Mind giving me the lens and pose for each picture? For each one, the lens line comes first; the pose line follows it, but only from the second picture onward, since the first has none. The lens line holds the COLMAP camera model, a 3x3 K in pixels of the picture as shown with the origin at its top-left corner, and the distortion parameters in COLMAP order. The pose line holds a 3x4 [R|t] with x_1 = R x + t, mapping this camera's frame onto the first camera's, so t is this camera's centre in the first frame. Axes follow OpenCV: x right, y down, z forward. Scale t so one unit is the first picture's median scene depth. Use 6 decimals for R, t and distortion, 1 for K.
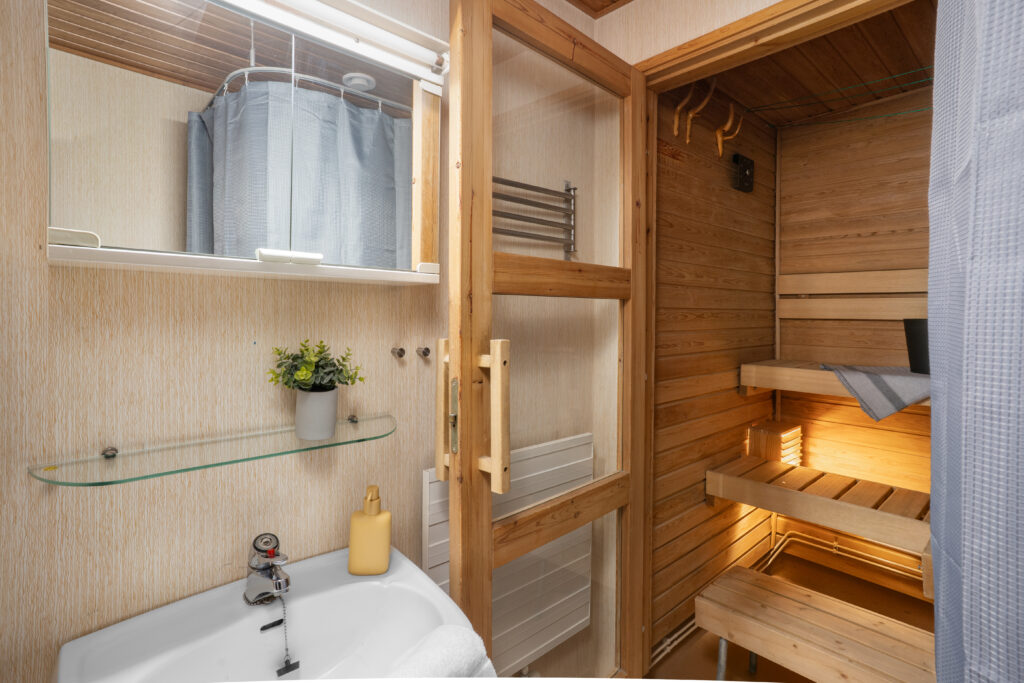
lens RADIAL K [[495.8, 0, 509.1], [0, 495.8, 319.2], [0, 0, 1]] dist [0.025236, 0.000443]
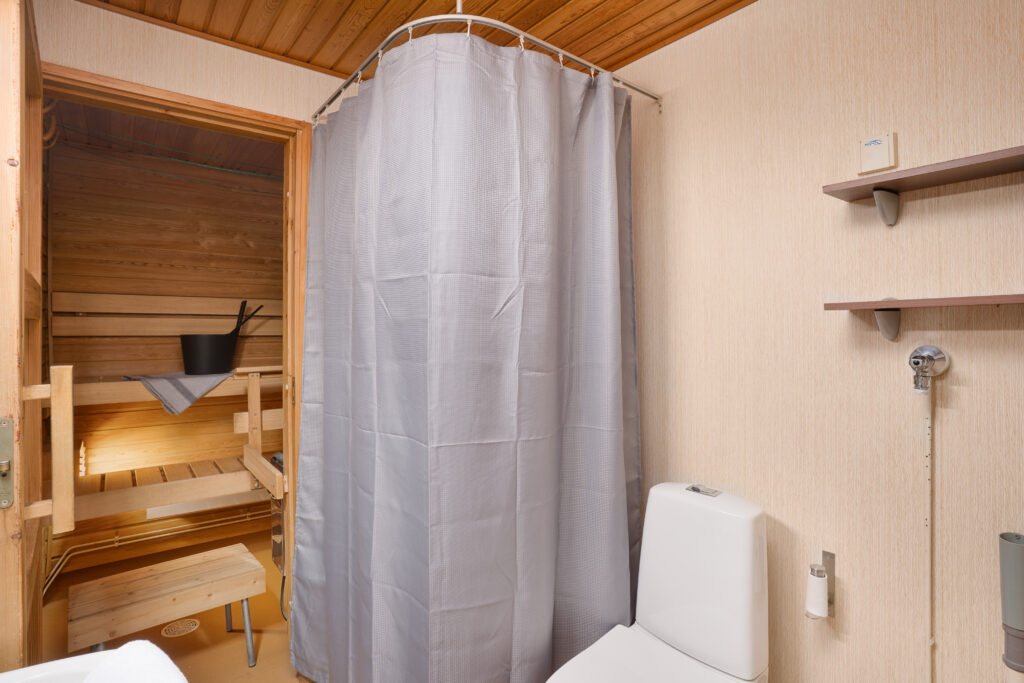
lens RADIAL K [[517.6, 0, 481.9], [0, 517.6, 321.2], [0, 0, 1]] dist [-0.000217, 0.000229]
pose [[0.126198, 0.009294, 0.991962, -0.394593], [0.013226, 0.999851, -0.011050, -0.009411], [-0.991917, 0.014514, 0.126056, 0.049538]]
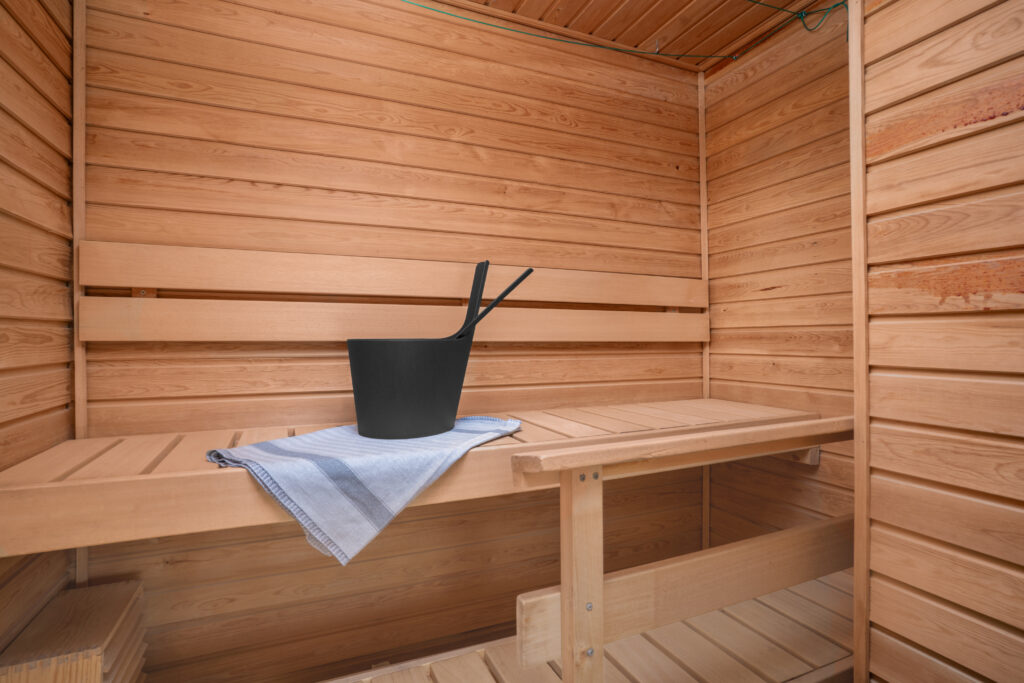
lens RADIAL K [[509.2, 0, 512.0], [0, 509.2, 341.5], [0, 0, 1]] dist [-0.001651, -0.000157]
pose [[0.329673, -0.016529, 0.943951, 0.283648], [0.013958, 0.999823, 0.012632, -0.003784], [-0.943992, 0.009011, 0.329845, 0.578232]]
